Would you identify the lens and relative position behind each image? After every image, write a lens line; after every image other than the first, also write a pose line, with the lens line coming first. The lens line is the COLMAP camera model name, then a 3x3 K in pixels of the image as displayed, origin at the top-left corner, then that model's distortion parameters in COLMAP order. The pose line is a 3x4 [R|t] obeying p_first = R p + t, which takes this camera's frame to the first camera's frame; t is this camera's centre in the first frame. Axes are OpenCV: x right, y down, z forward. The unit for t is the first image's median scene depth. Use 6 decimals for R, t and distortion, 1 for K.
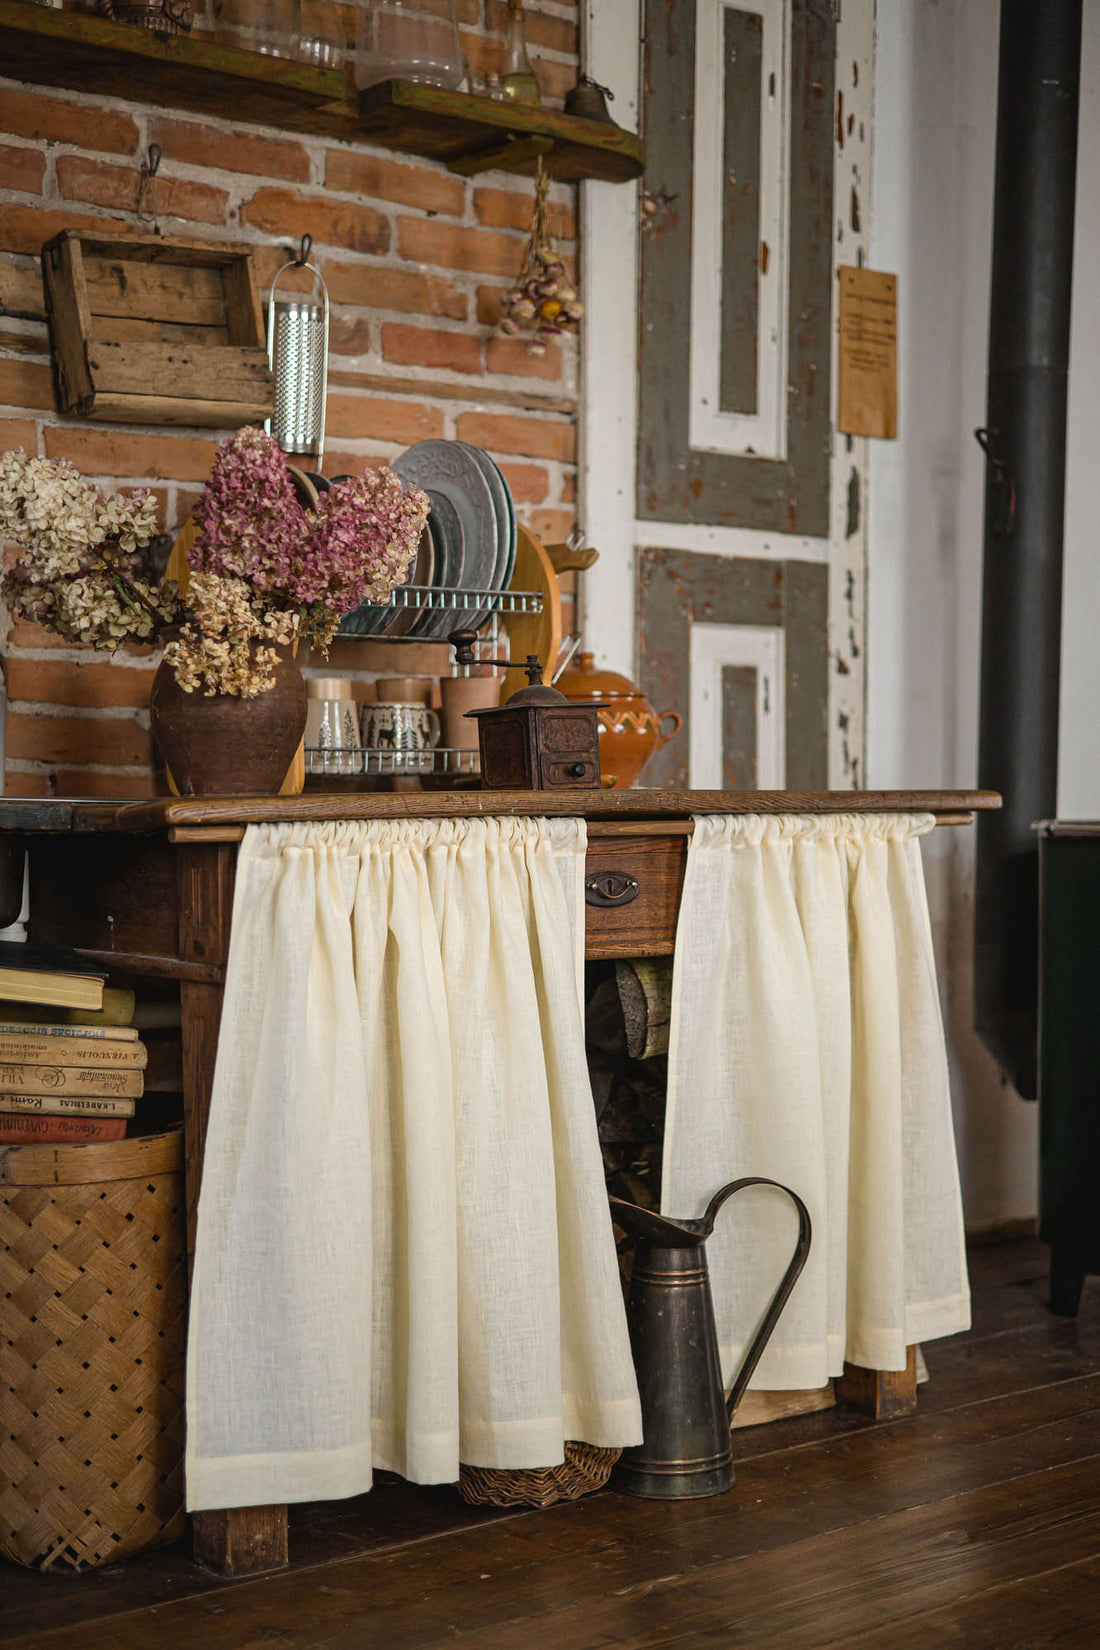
lens RADIAL K [[2482.7, 0, 571.8], [0, 2482.7, 816.6], [0, 0, 1]] dist [-0.005227, 0.000000]
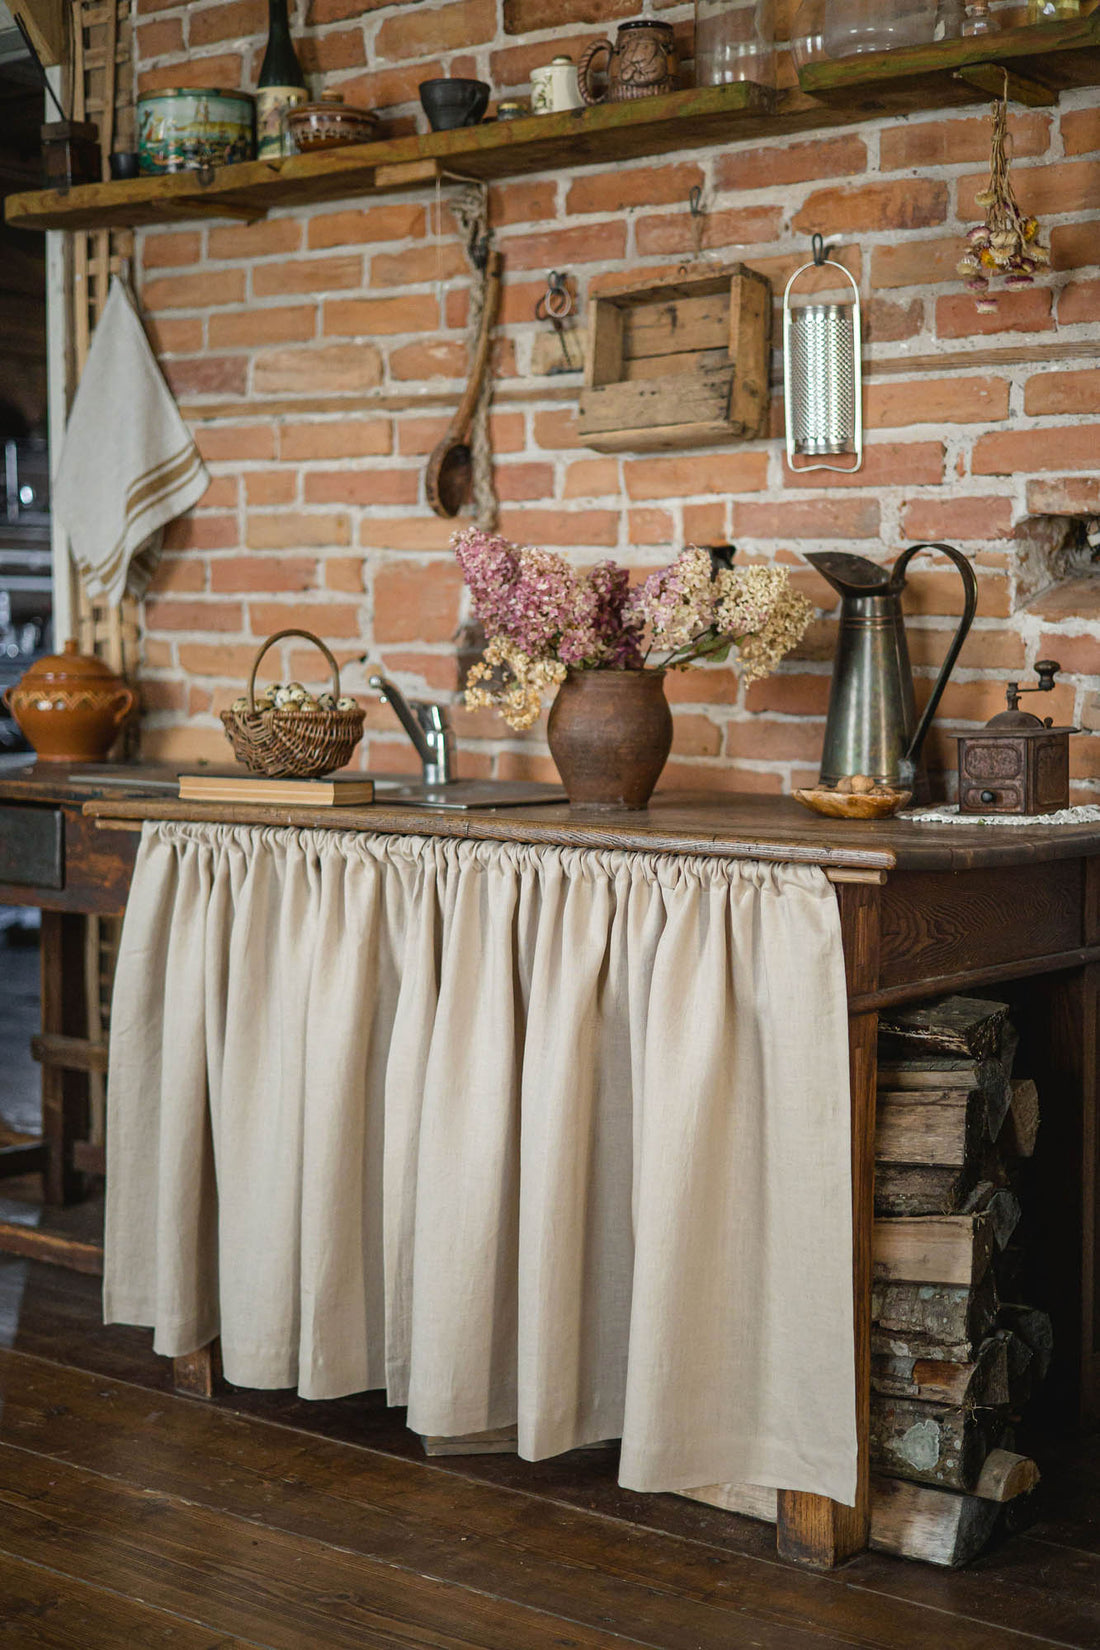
lens RADIAL K [[2482.7, 0, 544.9], [0, 2482.7, 828.3], [0, 0, 1]] dist [-0.005227, 0.000000]
pose [[0.191167, 0.077901, -0.978461, 0.881722], [-0.014513, 0.996961, 0.076538, -0.071289], [0.981450, -0.000431, 0.191717, 0.708809]]
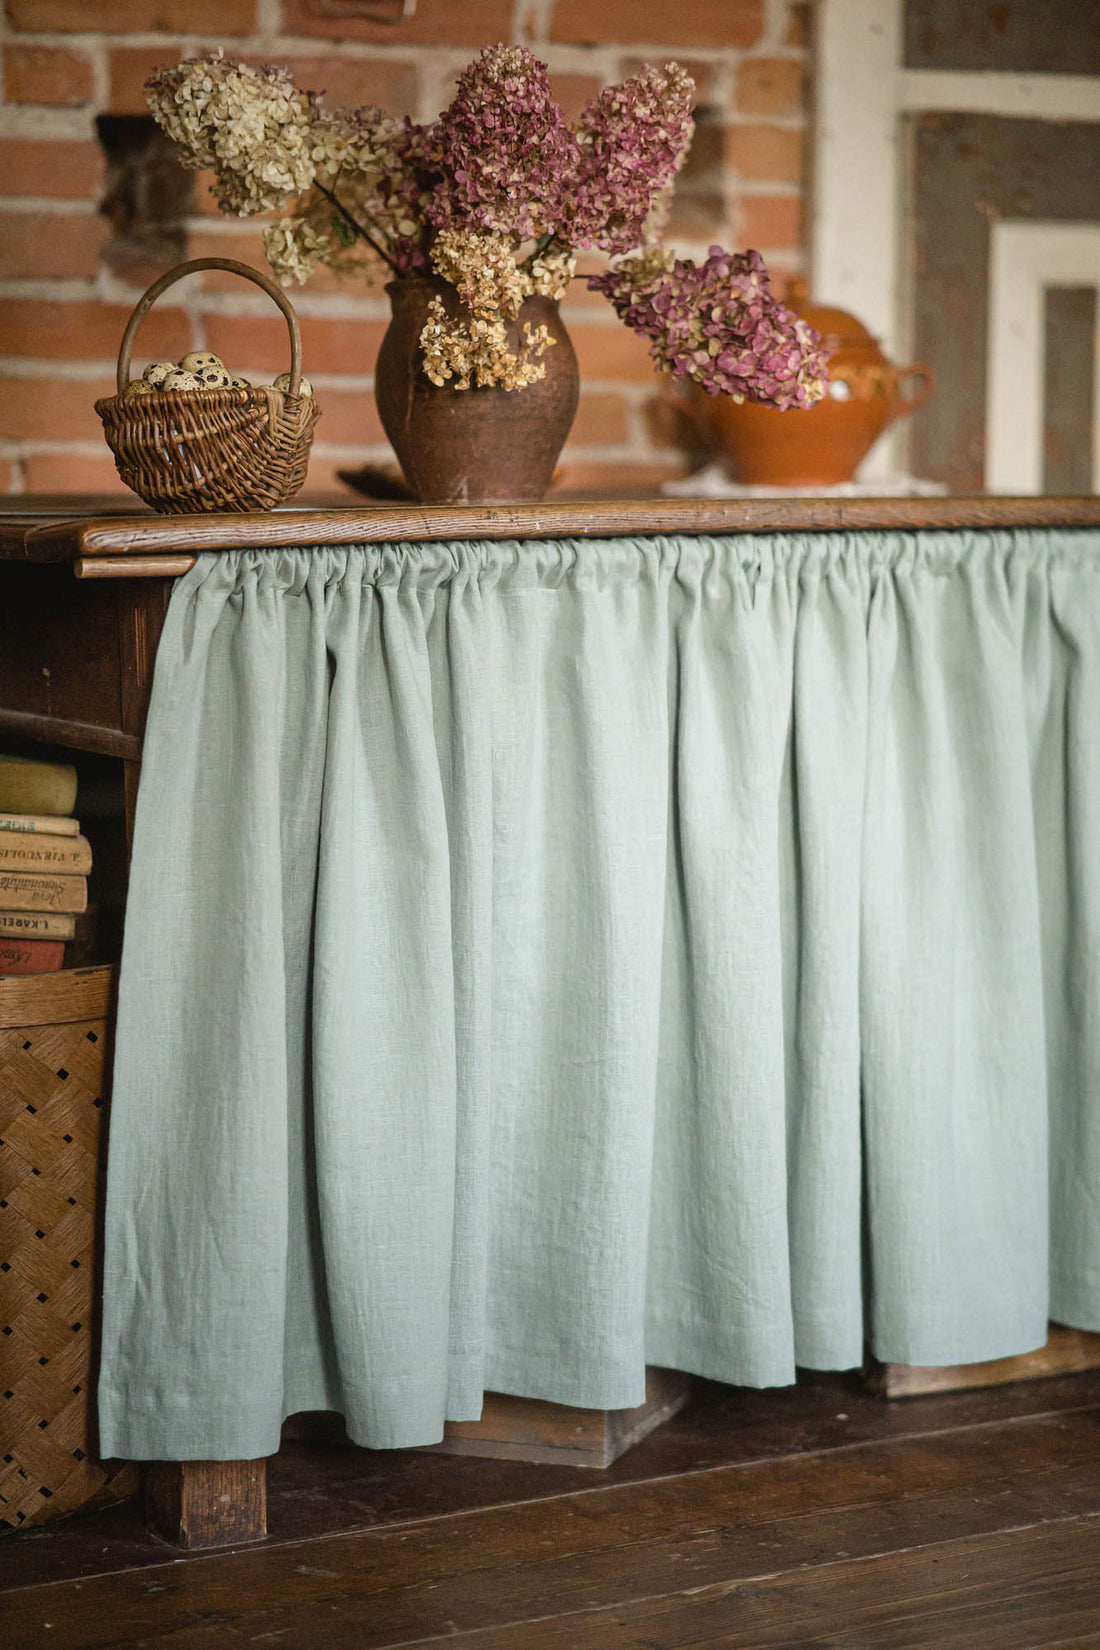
lens RADIAL K [[4053.9, 0, 558.9], [0, 4053.9, 834.4], [0, 0, 1]] dist [0.030899, 0.000000]
pose [[0.988663, 0.020114, -0.148797, 0.116340], [-0.005239, 0.995005, 0.099689, -0.025497], [0.150059, -0.097780, 0.983830, -0.134115]]
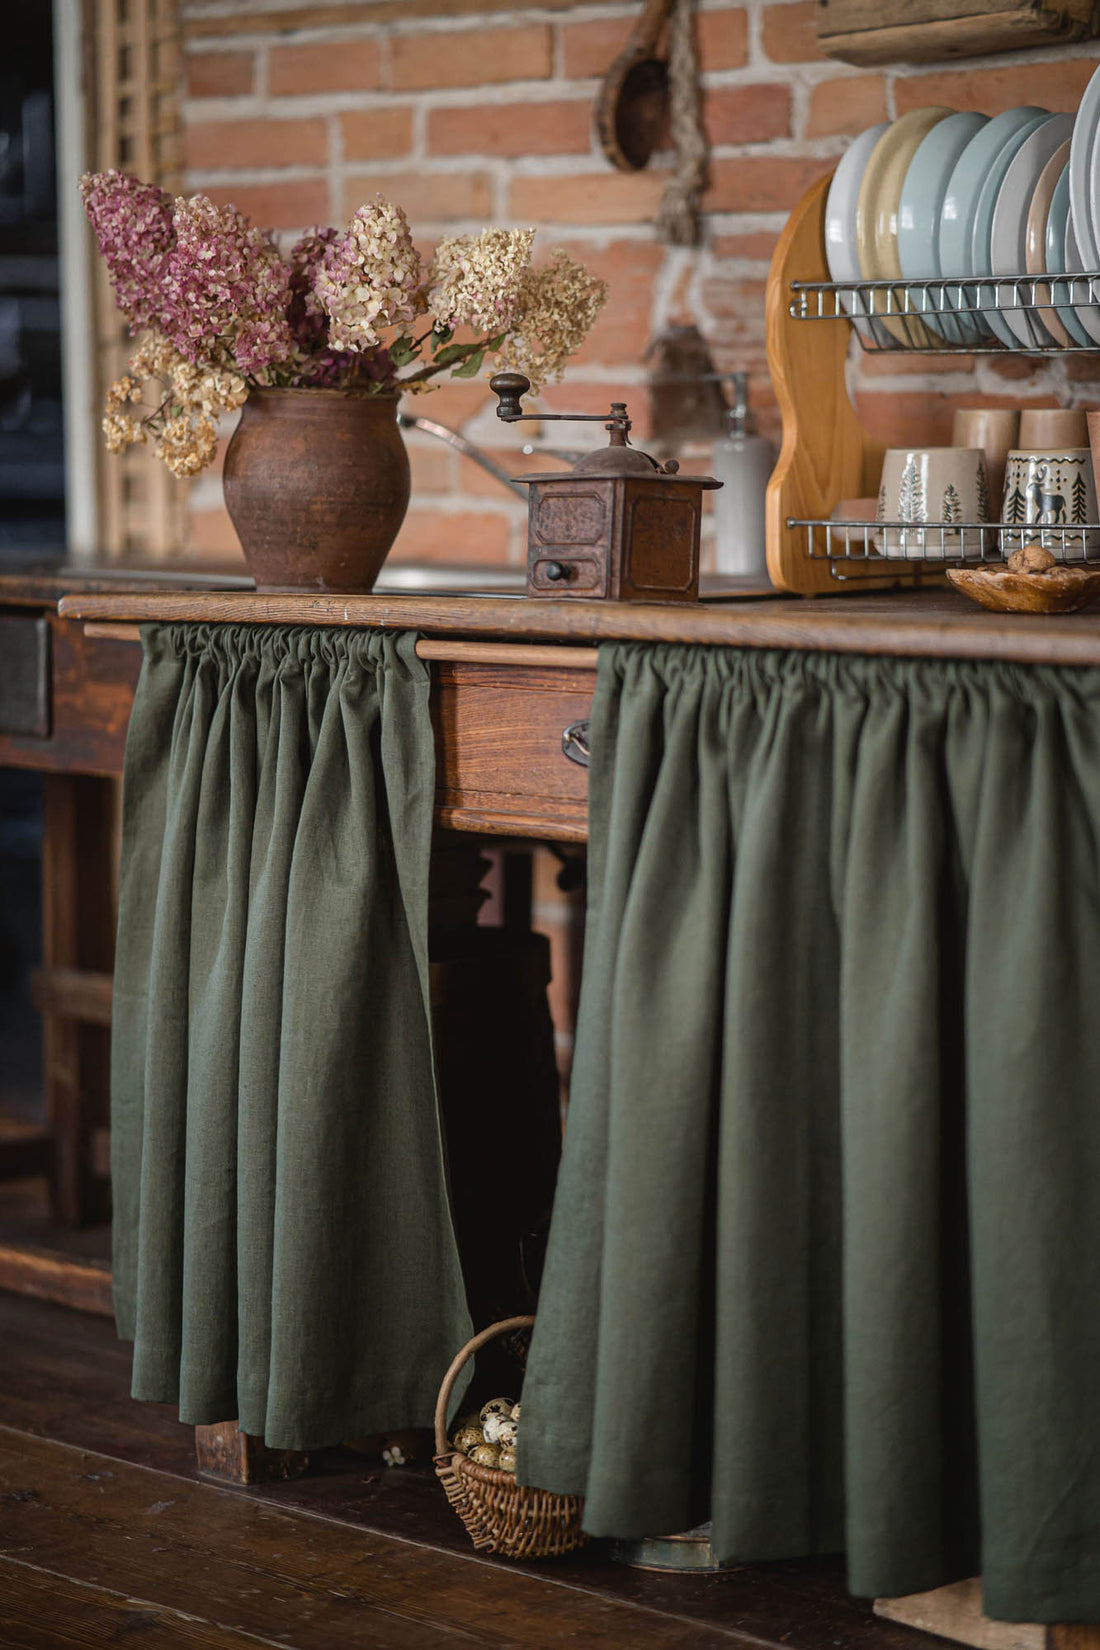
lens RADIAL K [[4007.0, 0, 536.9], [0, 4007.0, 831.1], [0, 0, 1]] dist [0.007367, 0.000000]
pose [[0.077507, 0.103250, -0.991631, 0.958200], [-0.006386, 0.994654, 0.103065, -0.052578], [0.996971, -0.001656, 0.077752, 0.761532]]
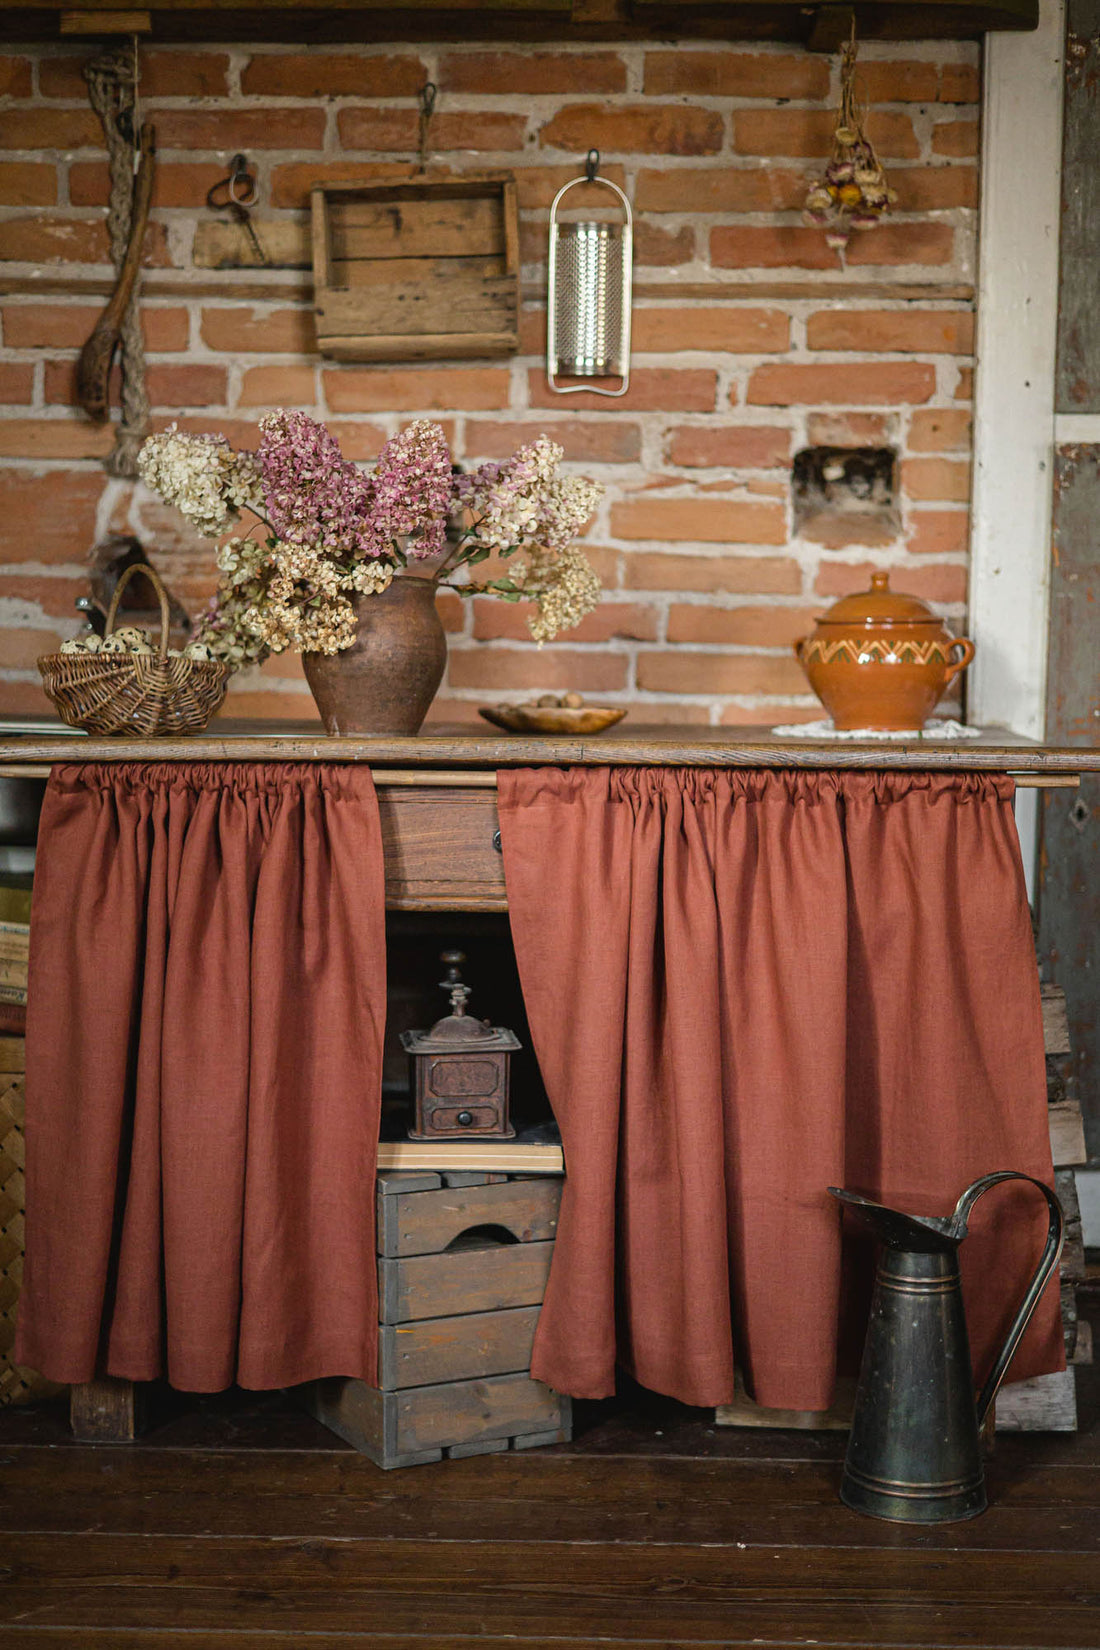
lens RADIAL K [[2482.7, 0, 544.3], [0, 2482.7, 841.4], [0, 0, 1]] dist [-0.005227, 0.000000]
pose [[0.744043, 0.068422, -0.664619, 0.557657], [-0.019934, 0.996573, 0.080280, -0.040320], [0.667835, -0.046483, 0.742857, 0.247214]]
